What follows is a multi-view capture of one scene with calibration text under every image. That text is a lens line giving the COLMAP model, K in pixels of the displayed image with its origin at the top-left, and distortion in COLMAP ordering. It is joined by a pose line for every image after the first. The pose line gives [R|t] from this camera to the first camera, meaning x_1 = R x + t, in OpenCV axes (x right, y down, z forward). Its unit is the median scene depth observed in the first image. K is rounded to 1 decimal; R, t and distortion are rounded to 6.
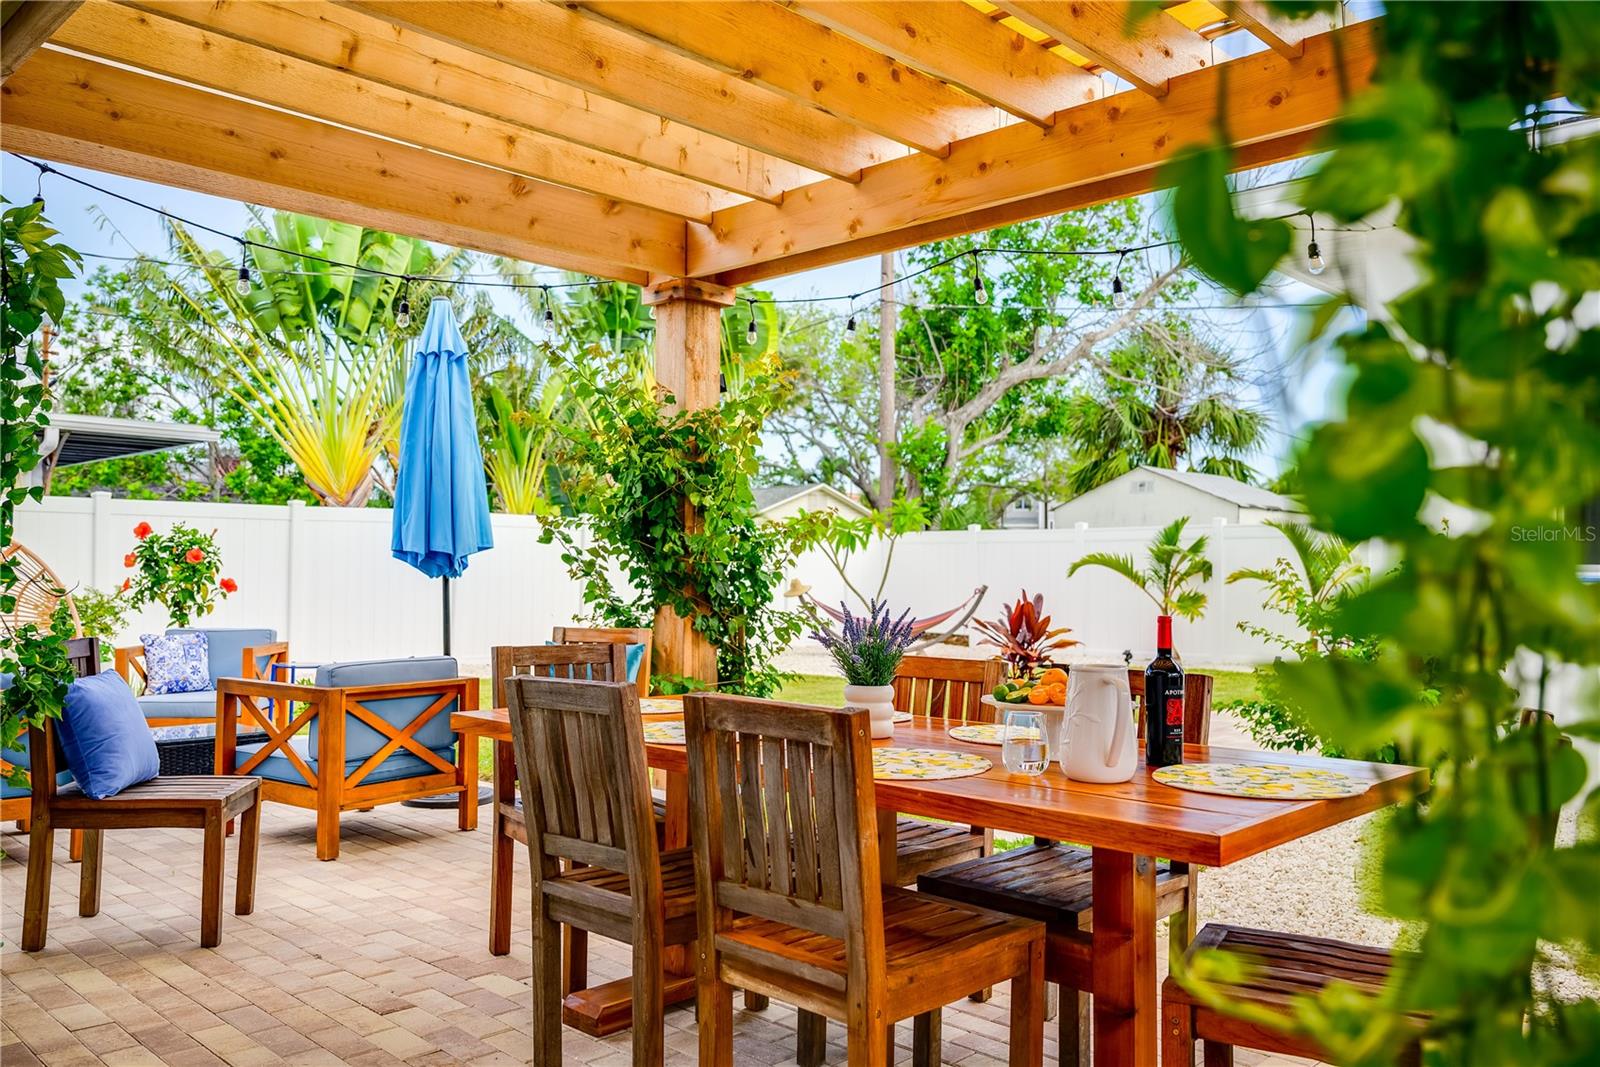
lens RADIAL K [[1241.9, 0, 800.0], [0, 1241.9, 533.5], [0, 0, 1]] dist [0.003673, 0.009833]
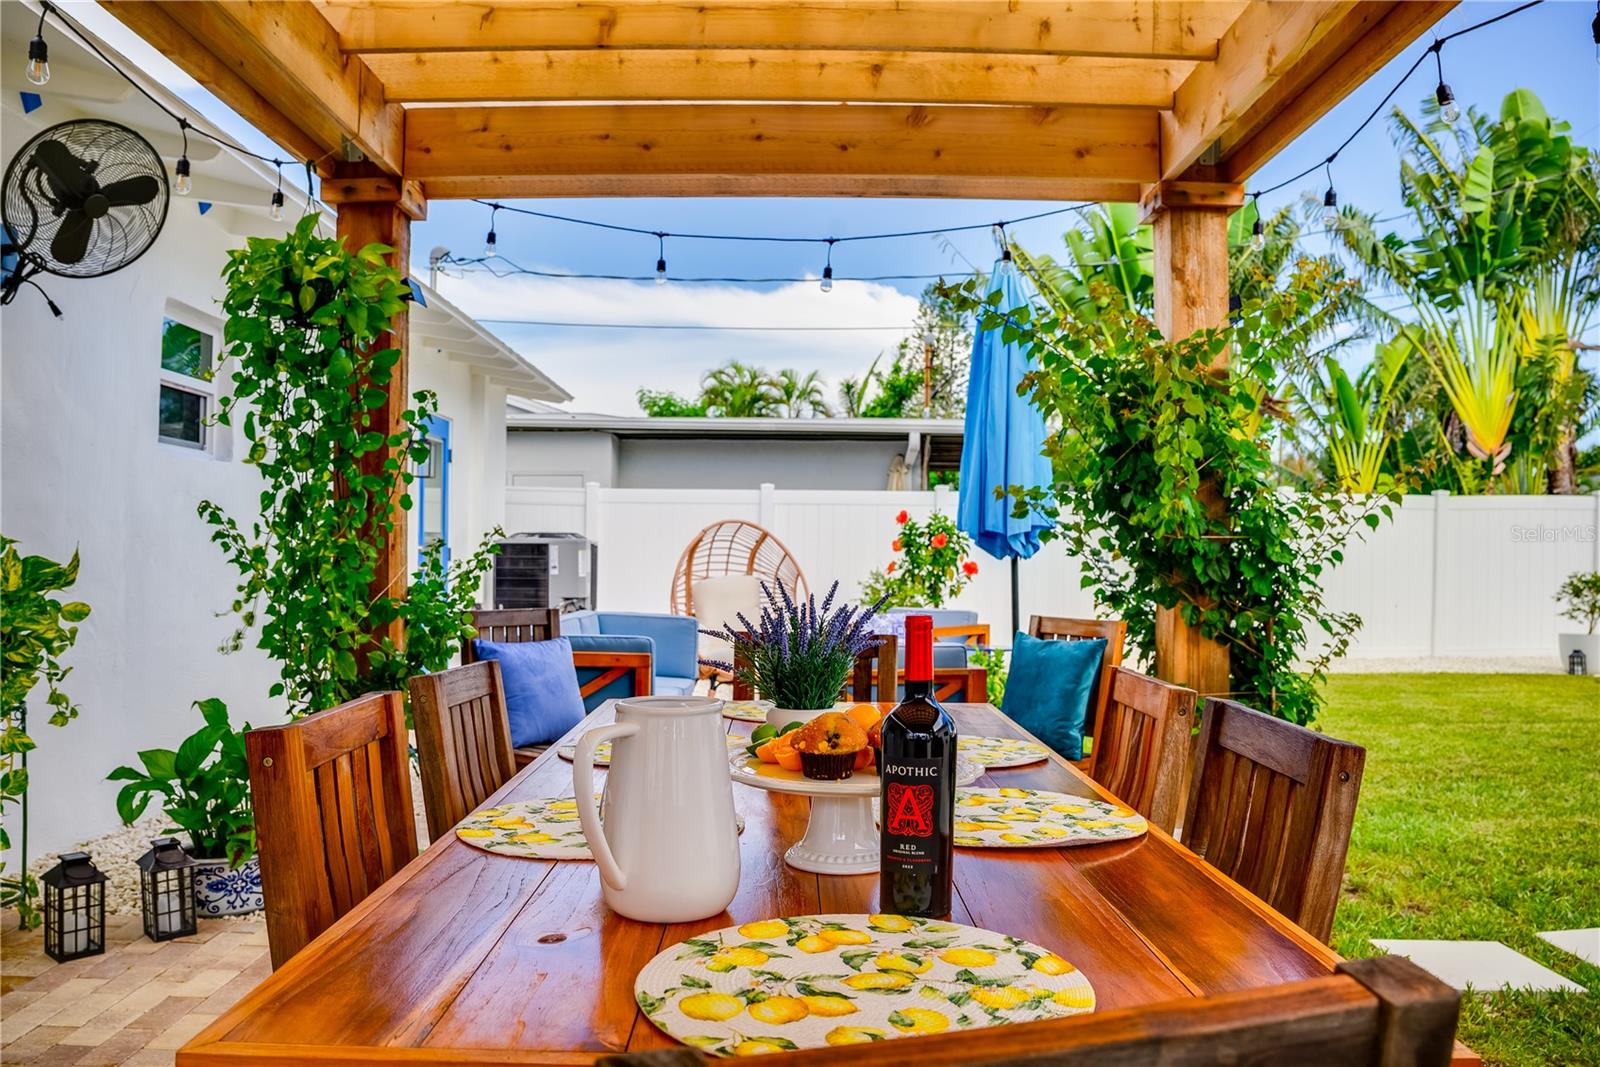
lens RADIAL K [[1223.7, 0, 800.0], [0, 1223.7, 533.5], [0, 0, 1]] dist [-0.111848, 0.001517]
pose [[0.702941, -0.014890, -0.711092, 0.283472], [0.020655, 0.999787, -0.000517, 0.015438], [0.710948, -0.014324, 0.703099, 0.285534]]
